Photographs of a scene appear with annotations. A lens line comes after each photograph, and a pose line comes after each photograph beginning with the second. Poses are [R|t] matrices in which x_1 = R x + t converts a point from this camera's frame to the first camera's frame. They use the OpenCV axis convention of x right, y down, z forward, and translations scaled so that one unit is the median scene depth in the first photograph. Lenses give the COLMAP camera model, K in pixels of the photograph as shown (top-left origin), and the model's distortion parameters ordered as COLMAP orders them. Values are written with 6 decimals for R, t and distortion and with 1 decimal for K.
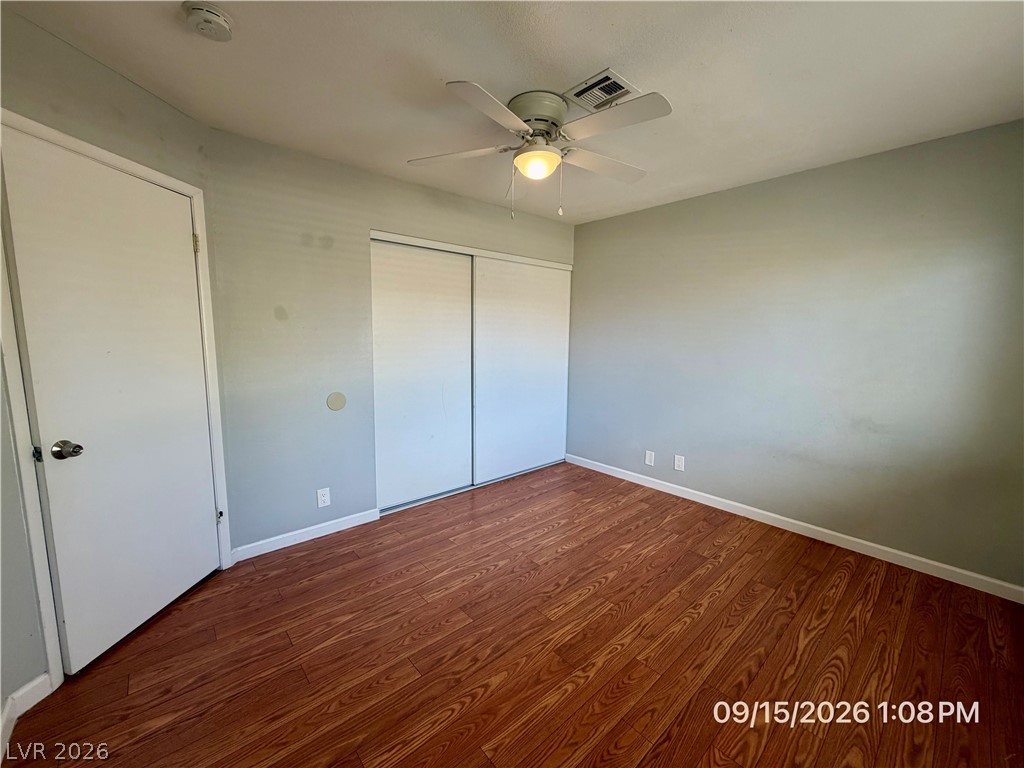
lens RADIAL K [[408.0, 0, 510.5], [0, 408.0, 384.8], [0, 0, 1]] dist [-0.000060, -0.000011]
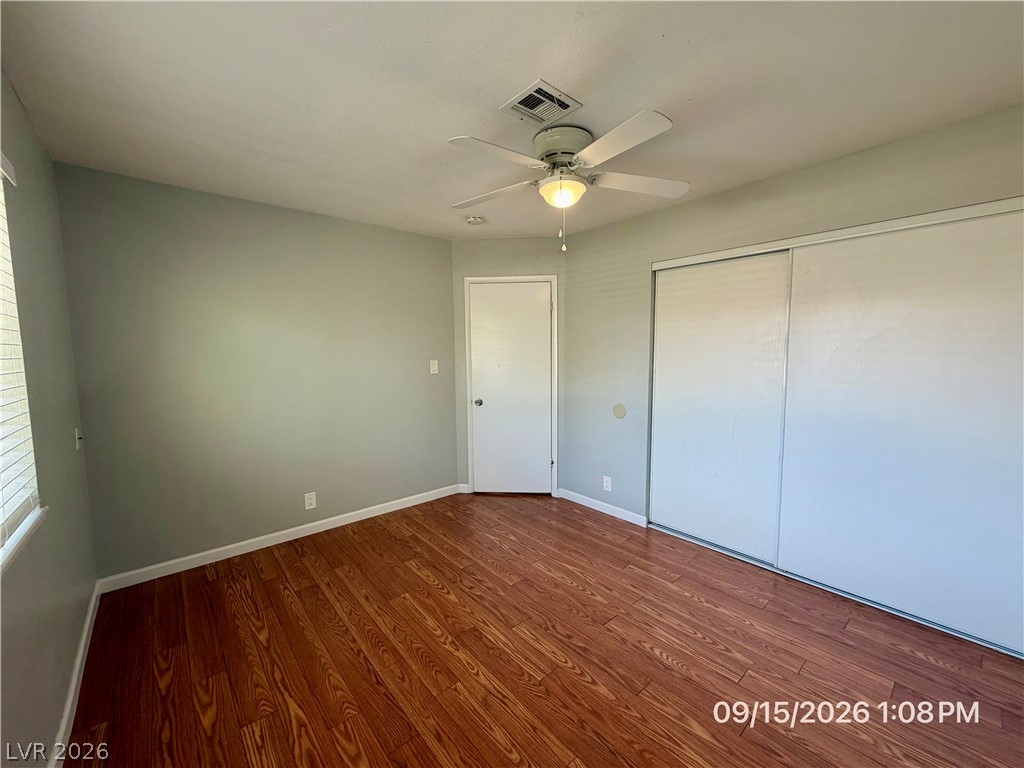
lens RADIAL K [[408.0, 0, 510.5], [0, 408.0, 384.8], [0, 0, 1]] dist [-0.000060, -0.000011]
pose [[-0.011159, 0.075103, -0.997113, 0.931217], [-0.119116, 0.989975, 0.075898, -0.106654], [0.992818, 0.119619, -0.002101, 0.774490]]
